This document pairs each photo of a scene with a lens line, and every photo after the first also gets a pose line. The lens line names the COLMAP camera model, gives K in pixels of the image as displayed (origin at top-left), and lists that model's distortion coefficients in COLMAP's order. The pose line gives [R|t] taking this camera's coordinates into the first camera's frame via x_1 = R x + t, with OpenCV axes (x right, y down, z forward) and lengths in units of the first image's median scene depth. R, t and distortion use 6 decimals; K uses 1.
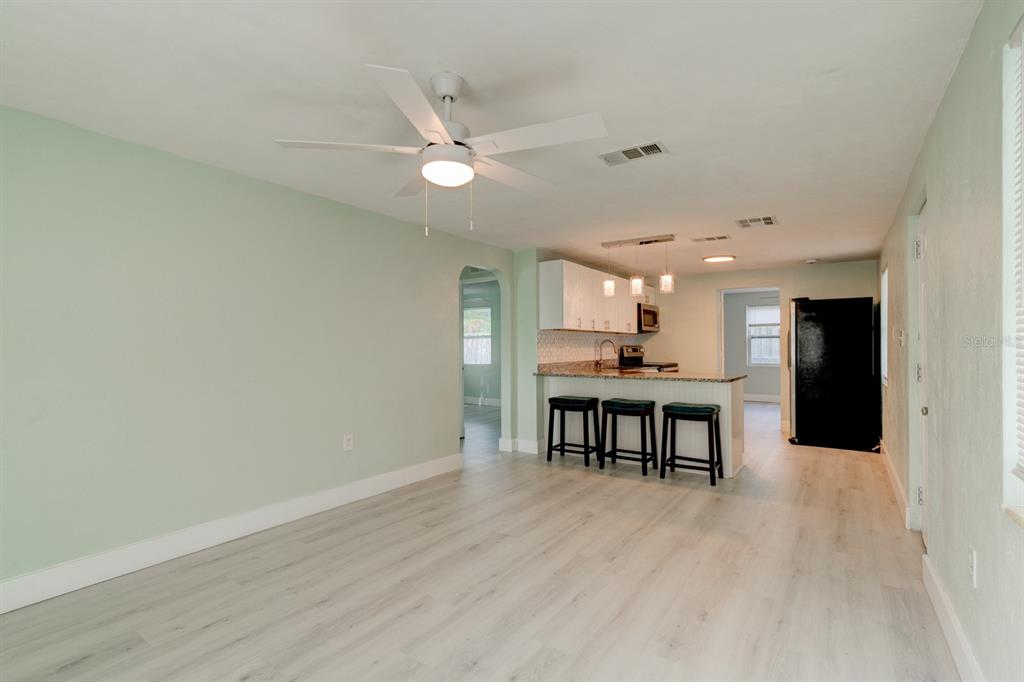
lens RADIAL K [[472.5, 0, 506.9], [0, 472.5, 347.6], [0, 0, 1]] dist [-0.002701, 0.006364]
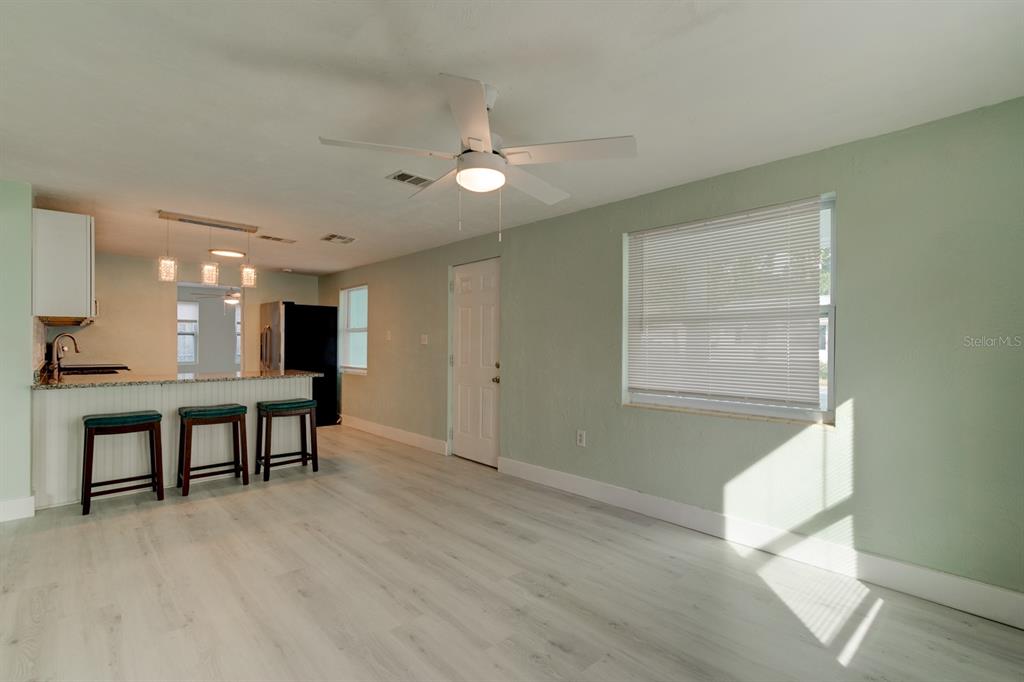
lens RADIAL K [[472.5, 0, 506.9], [0, 472.5, 347.6], [0, 0, 1]] dist [-0.002701, 0.006364]
pose [[0.203425, -0.003726, 0.979083, -0.403065], [-0.002665, 0.999987, 0.004359, -0.000753], [-0.979087, -0.003496, 0.203413, 0.254835]]
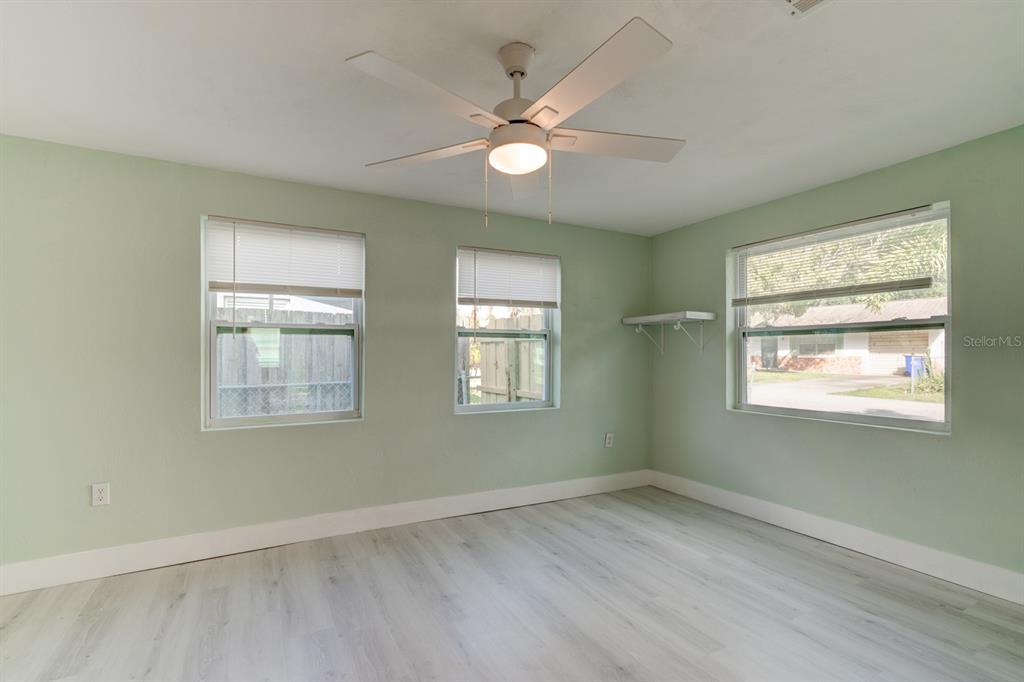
lens RADIAL K [[492.6, 0, 510.5], [0, 492.6, 354.6], [0, 0, 1]] dist [0.001673, 0.001365]
pose [[0.424932, 0.000090, 0.905225, 0.581732], [0.000083, 1.000000, -0.000139, -0.011383], [-0.905225, 0.000134, 0.424932, 1.281554]]
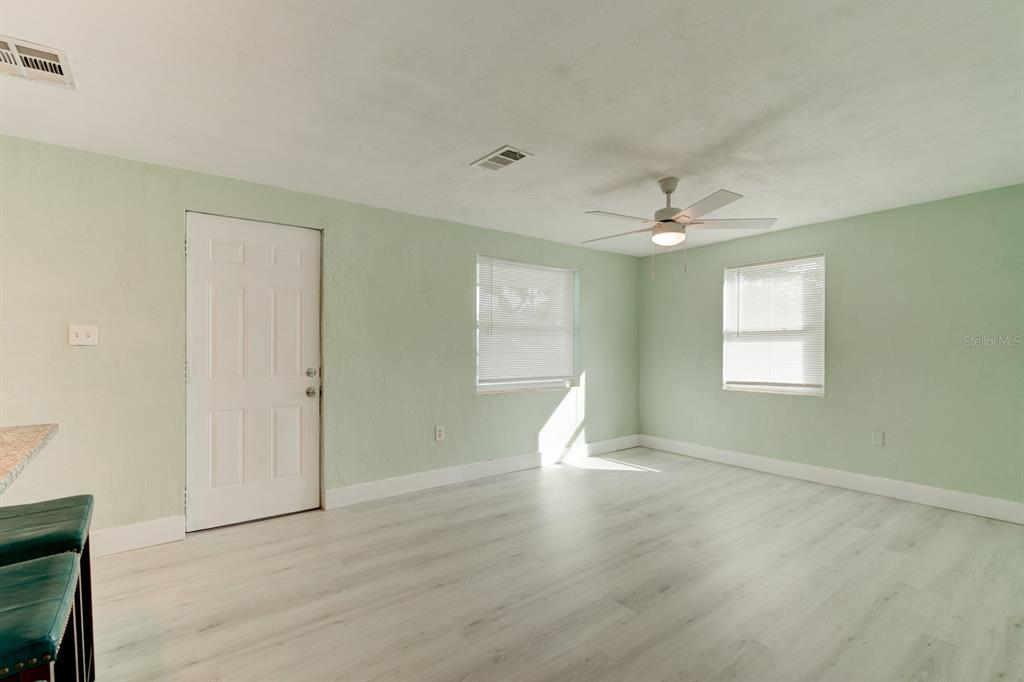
lens RADIAL K [[472.5, 0, 506.9], [0, 472.5, 347.6], [0, 0, 1]] dist [-0.002701, 0.006364]
pose [[-0.955719, 0.000281, 0.294282, -0.025914], [0.000651, 0.999999, 0.001160, 0.000317], [-0.294281, 0.001300, -0.955718, 0.955520]]
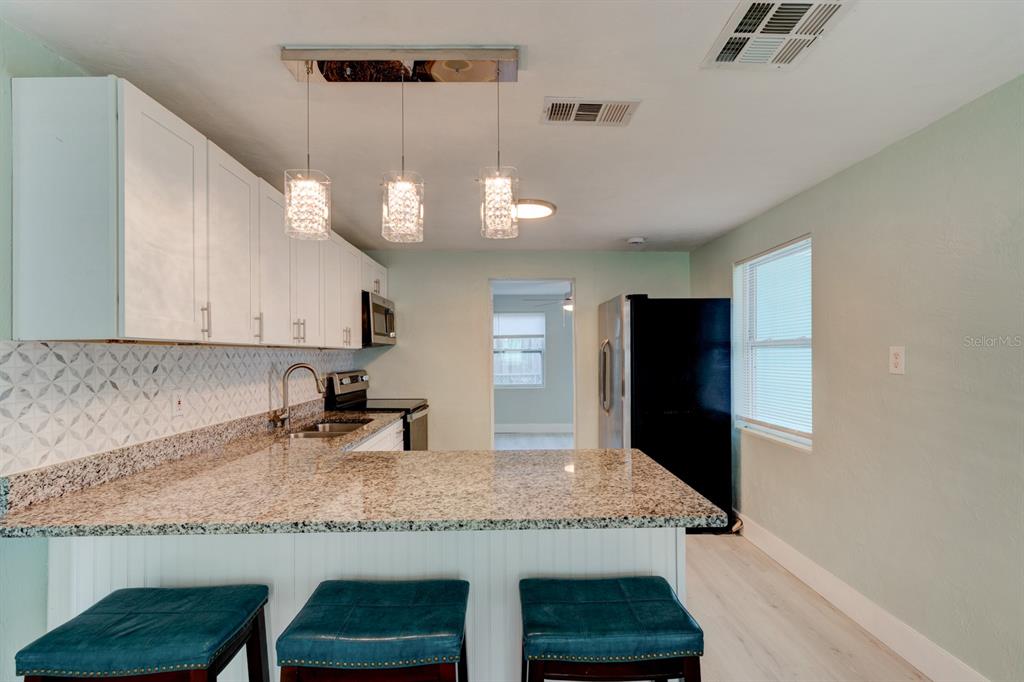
lens RADIAL K [[472.5, 0, 506.9], [0, 472.5, 347.6], [0, 0, 1]] dist [-0.002701, 0.006364]
pose [[0.810864, 0.005348, 0.585211, 0.129676], [0.005656, 0.999840, -0.016974, -0.027391], [-0.585208, 0.017074, 0.810704, 0.619237]]
